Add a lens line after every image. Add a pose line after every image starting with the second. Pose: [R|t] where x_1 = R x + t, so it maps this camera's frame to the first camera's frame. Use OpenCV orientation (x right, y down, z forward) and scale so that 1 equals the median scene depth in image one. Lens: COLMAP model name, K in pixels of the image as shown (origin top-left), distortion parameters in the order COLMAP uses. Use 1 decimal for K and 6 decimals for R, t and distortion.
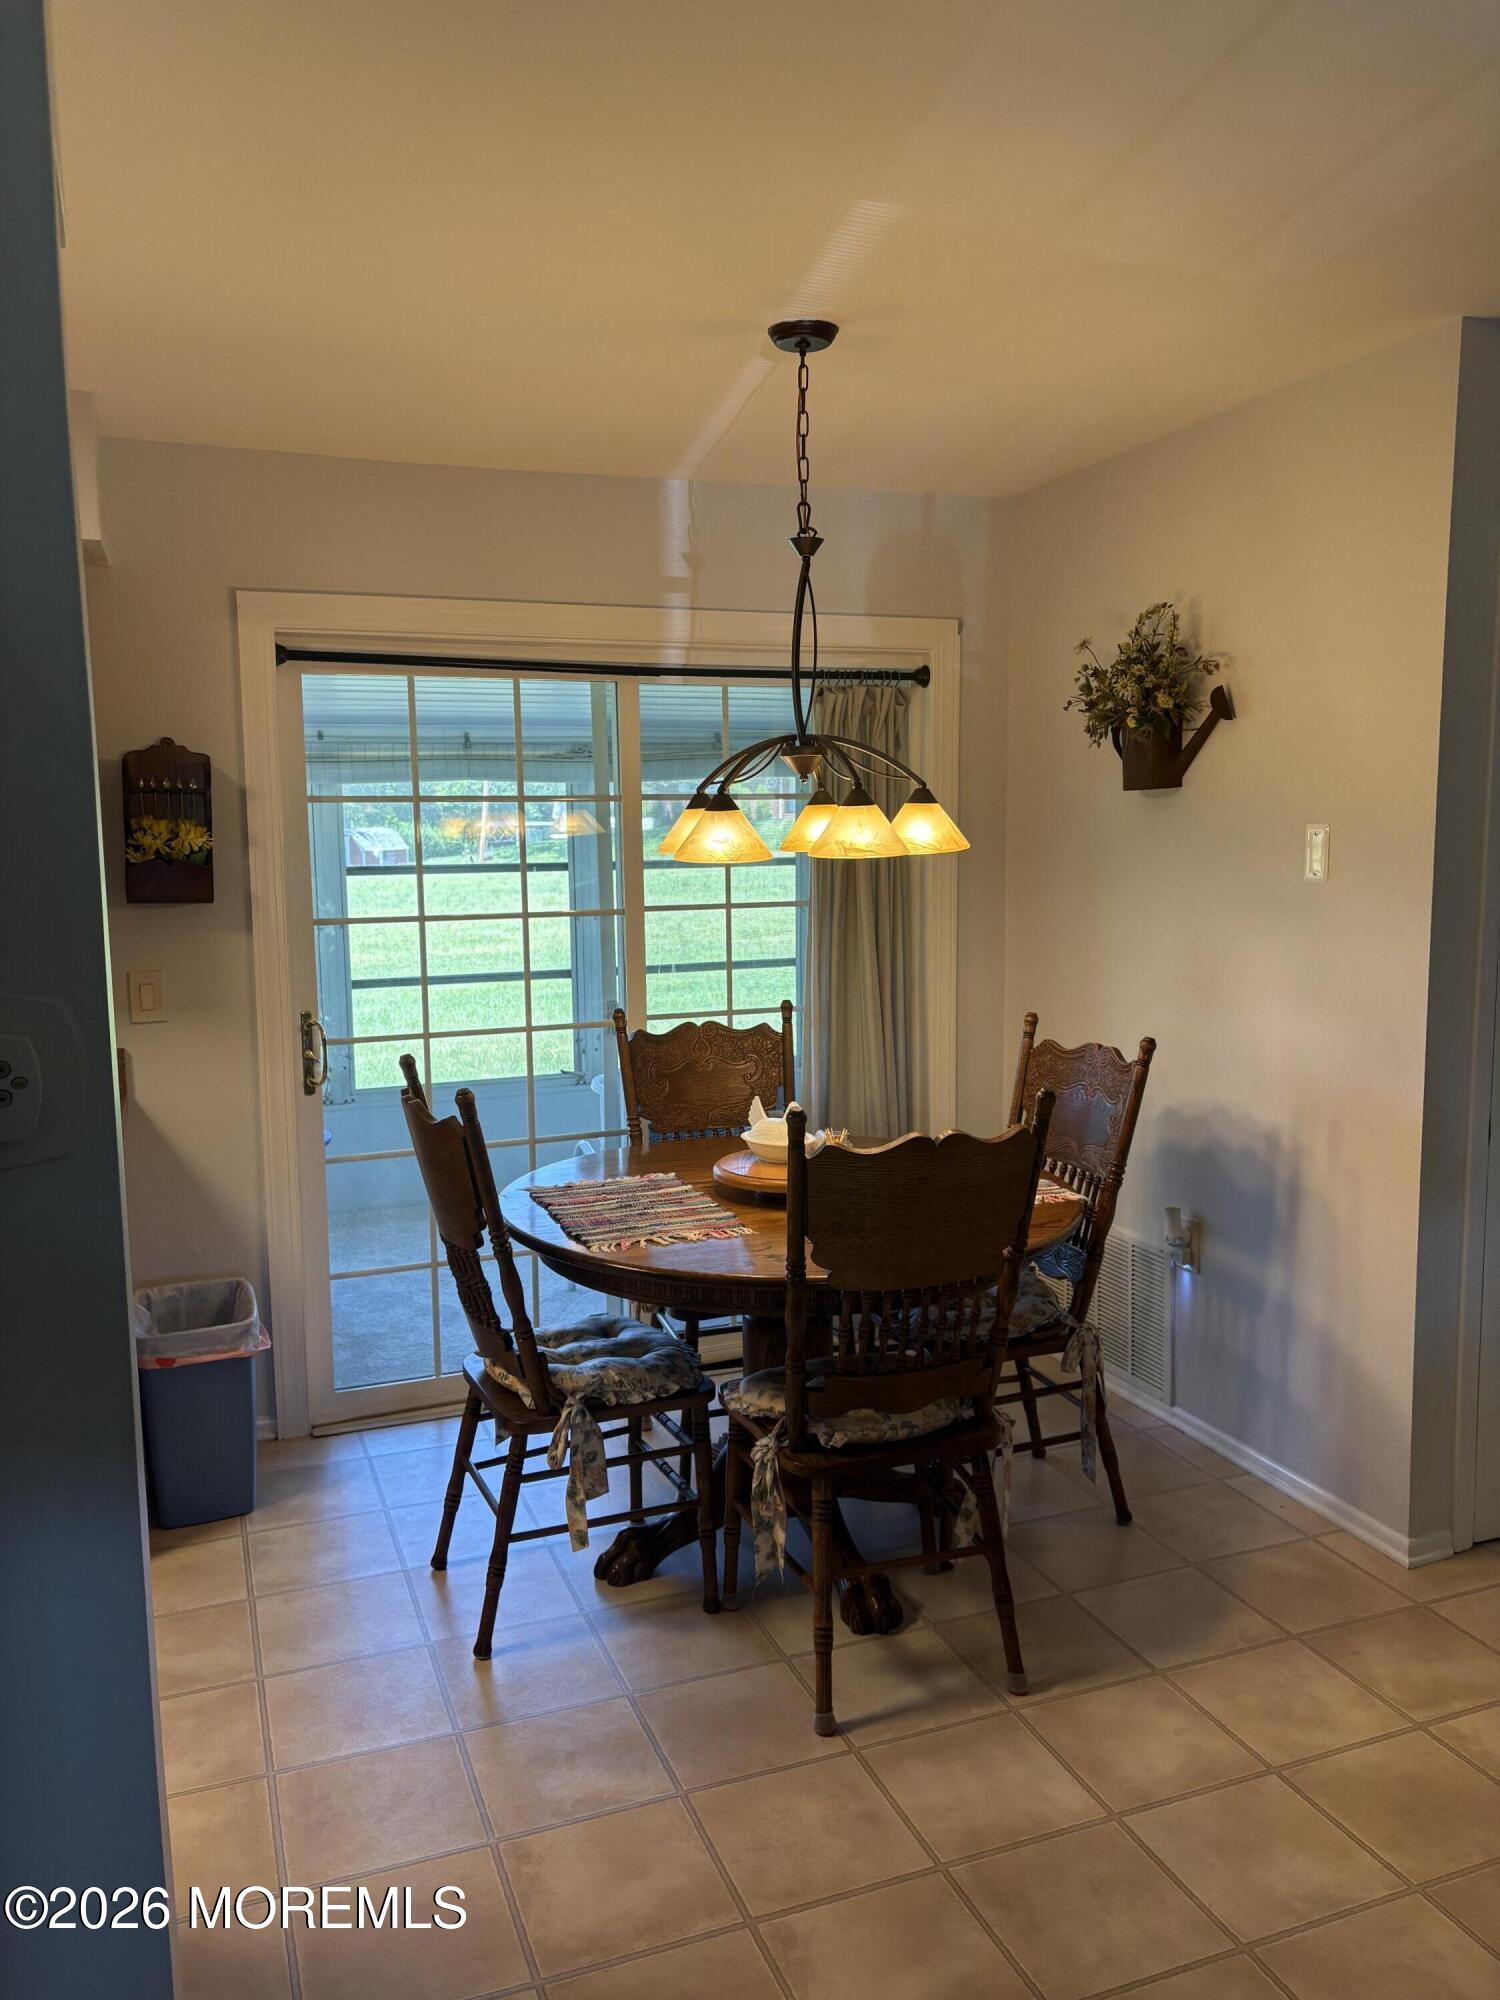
lens RADIAL K [[1510.3, 0, 744.4], [0, 1510.3, 997.1], [0, 0, 1]] dist [0.057009, -0.075272]
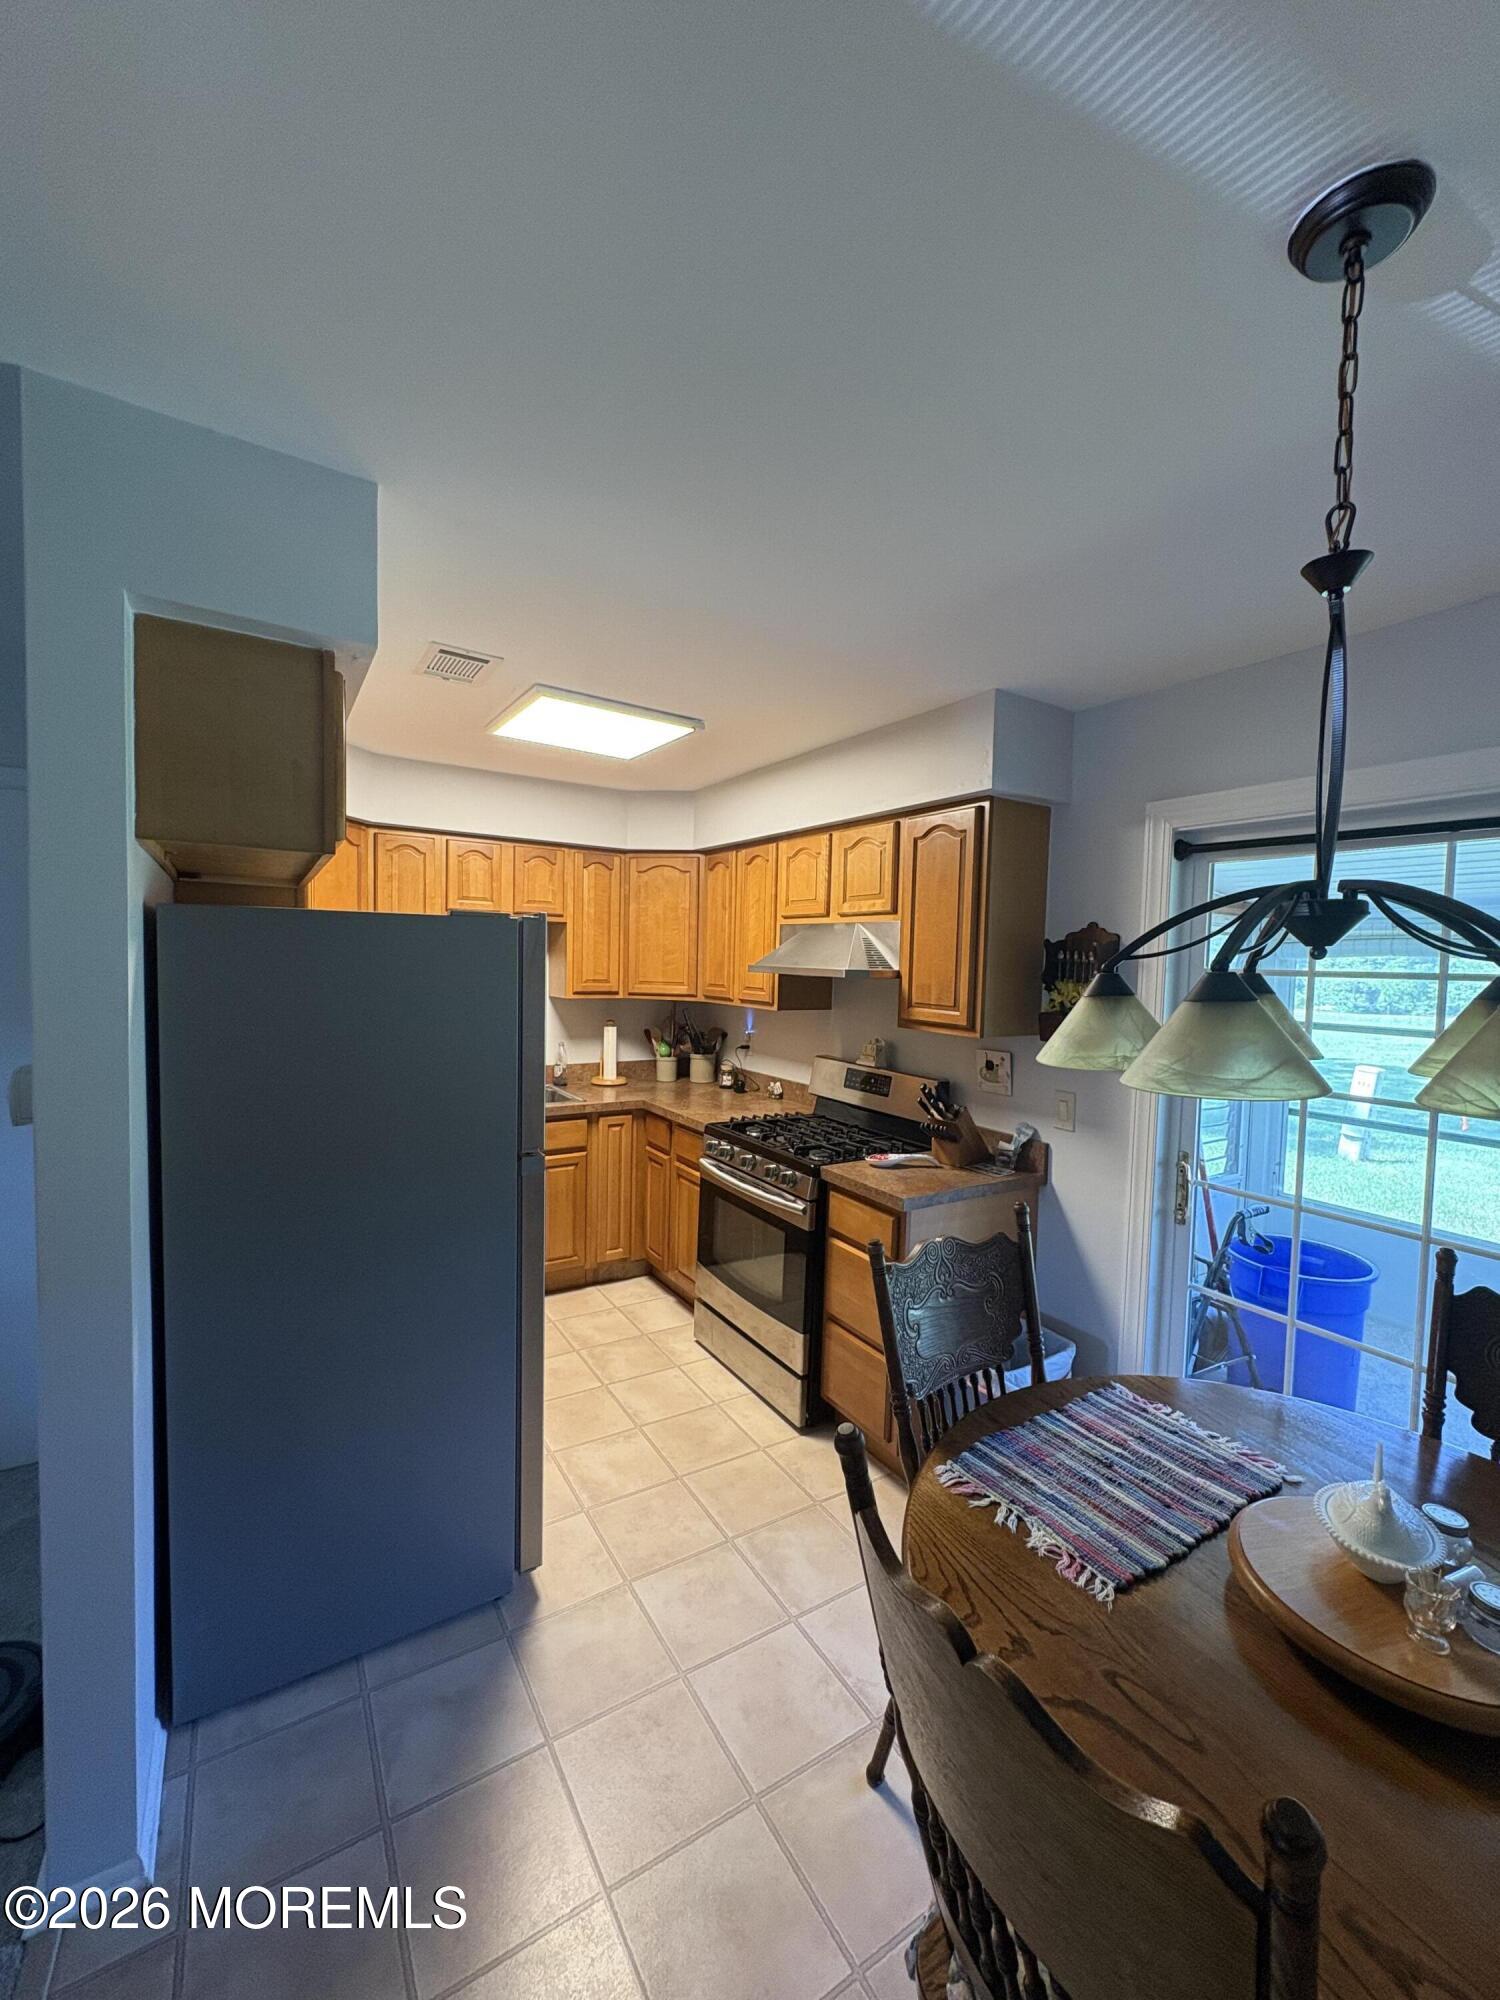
lens RADIAL K [[796.9, 0, 750.0], [0, 796.9, 1000.0], [0, 0, 1]] dist [-0.001972, -0.000115]
pose [[0.195096, 0.064470, -0.978663, 0.292369], [-0.145409, 0.988711, 0.036145, -0.099741], [0.969945, 0.135255, 0.202269, 0.679418]]
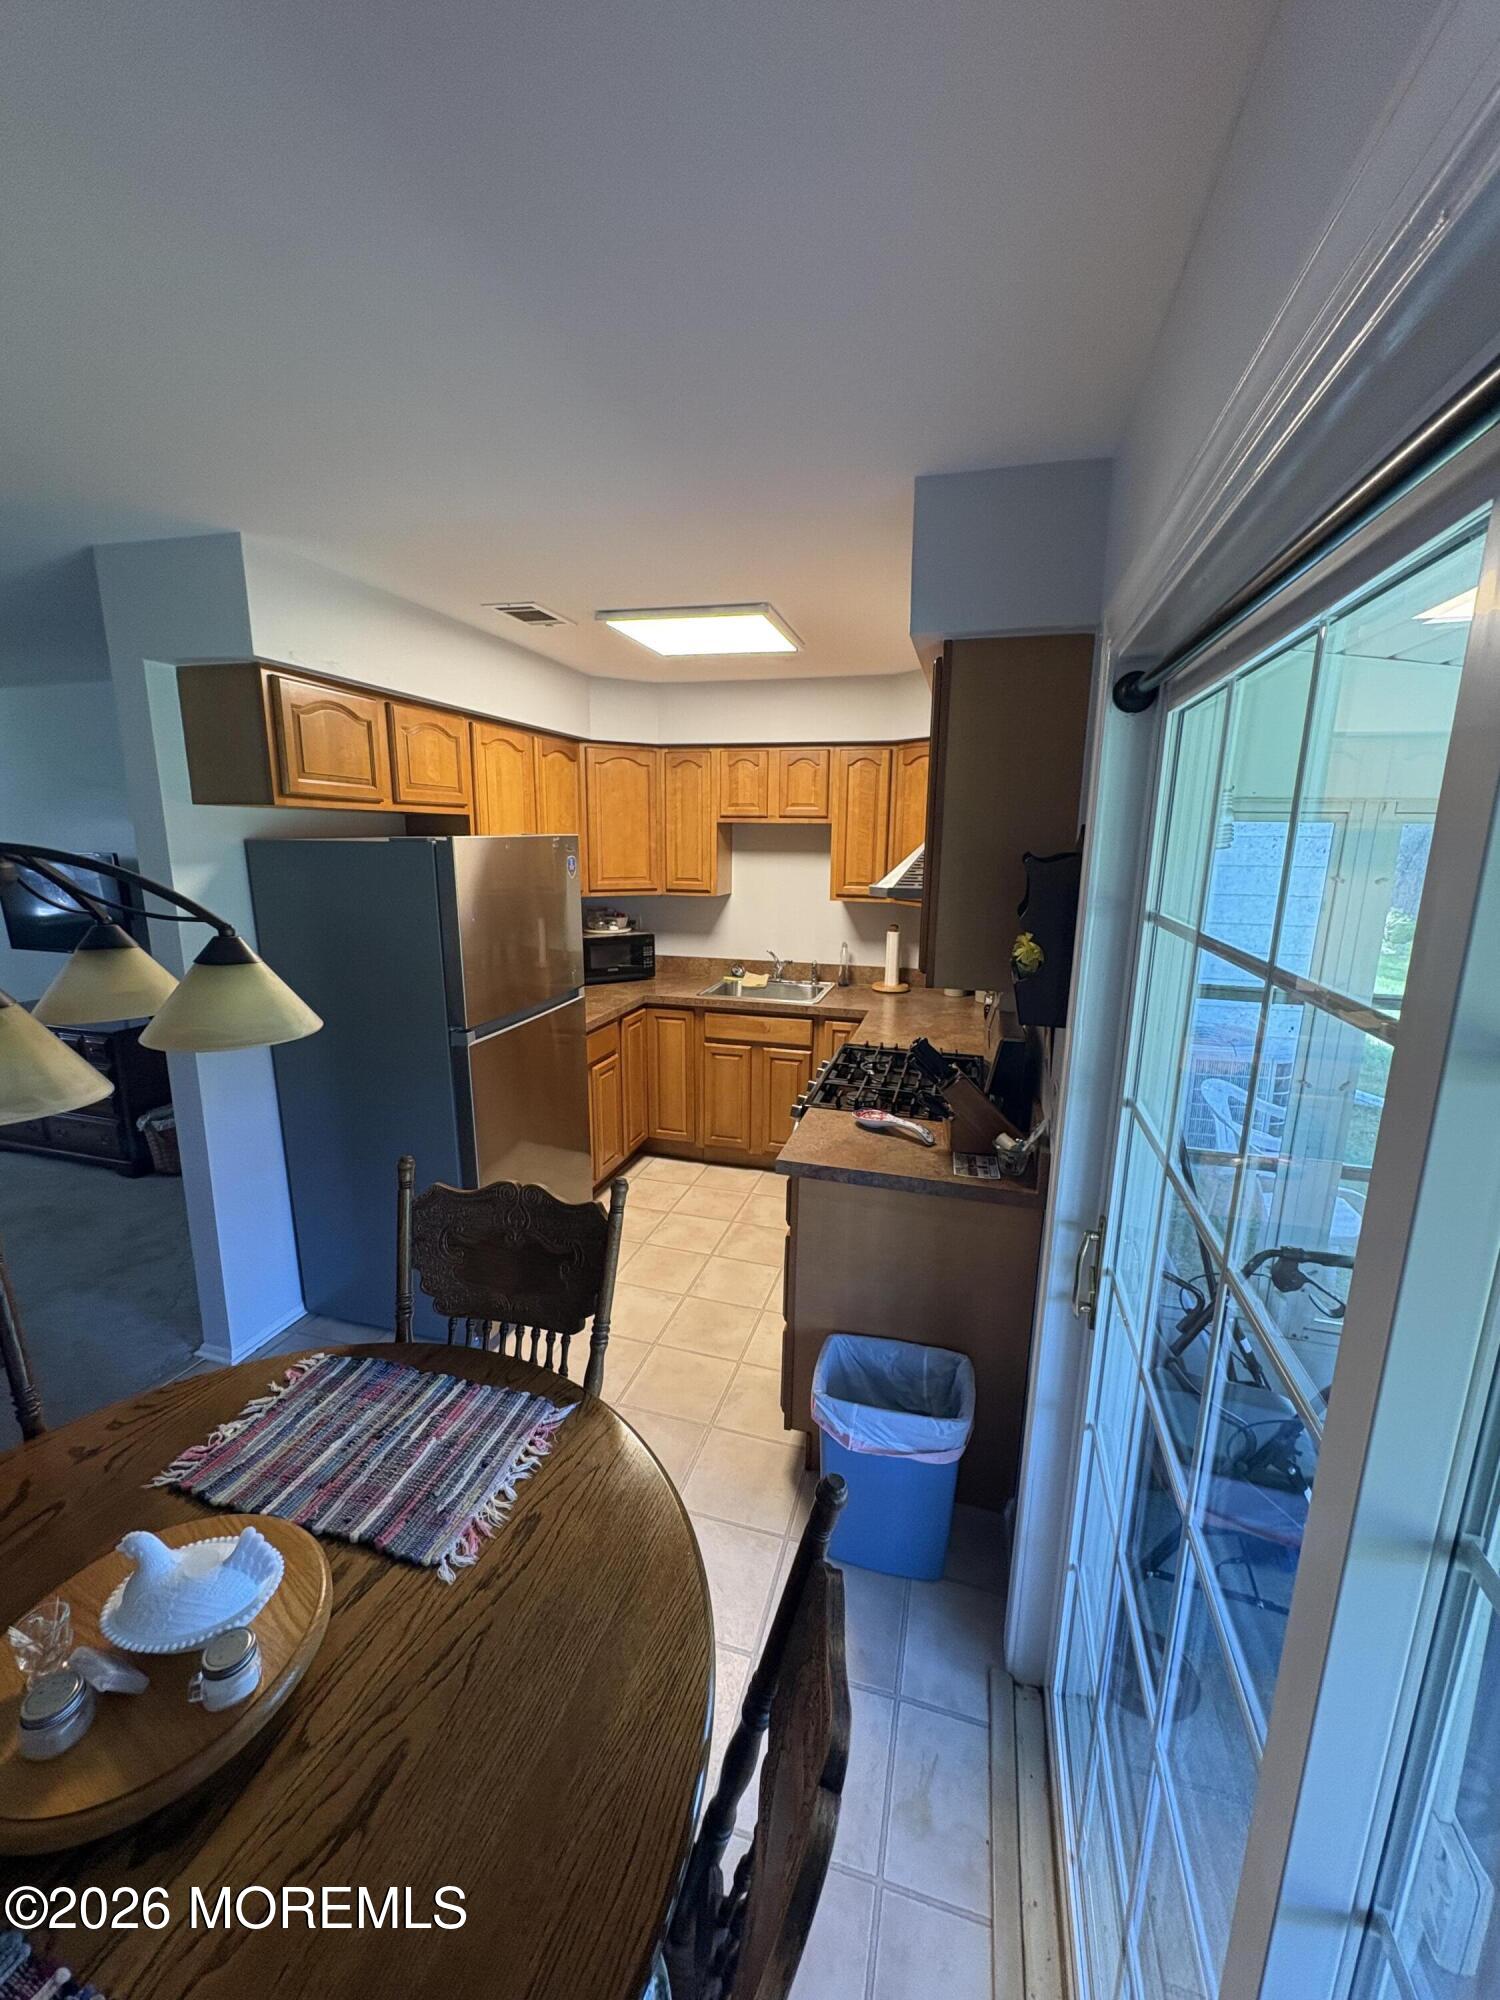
lens RADIAL K [[796.9, 0, 750.0], [0, 796.9, 1000.0], [0, 0, 1]] dist [-0.001972, -0.000115]
pose [[-0.598963, 0.170851, -0.782339, 0.096046], [-0.100952, 0.953069, 0.285425, -0.215621], [0.794388, 0.249938, -0.553605, 1.308289]]
